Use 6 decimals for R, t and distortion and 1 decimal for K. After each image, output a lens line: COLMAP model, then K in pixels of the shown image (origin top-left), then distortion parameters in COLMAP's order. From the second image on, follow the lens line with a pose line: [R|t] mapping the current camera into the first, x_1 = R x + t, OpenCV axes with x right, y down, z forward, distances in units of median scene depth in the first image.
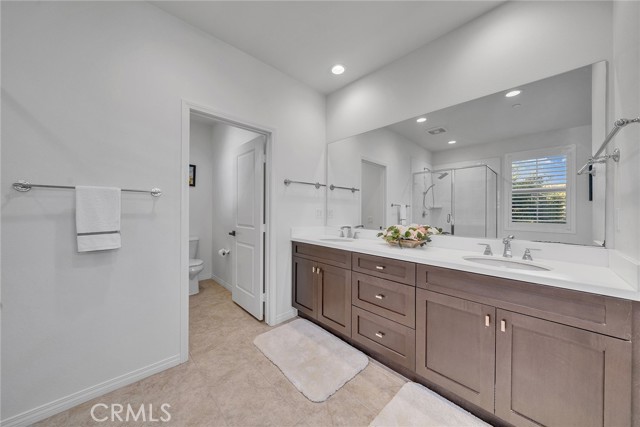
lens RADIAL K [[217.2, 0, 319.2], [0, 217.2, 210.8], [0, 0, 1]] dist [-0.000320, -0.000042]
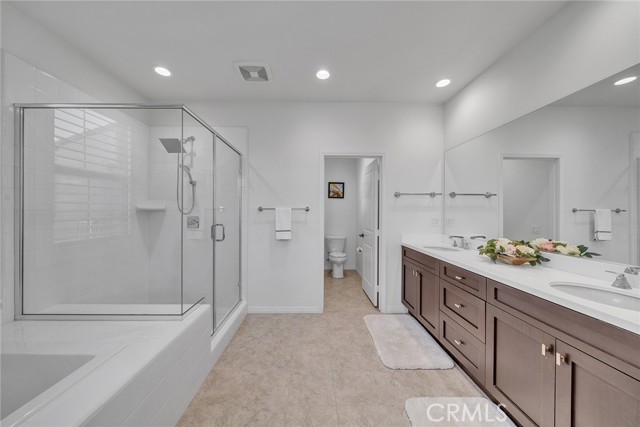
lens RADIAL K [[217.2, 0, 319.2], [0, 217.2, 210.8], [0, 0, 1]] dist [-0.000320, -0.000042]
pose [[0.743614, -0.008992, -0.668548, 0.334461], [0.002393, 0.999939, -0.010788, -0.035084], [0.668605, 0.006422, 0.743590, -0.156697]]
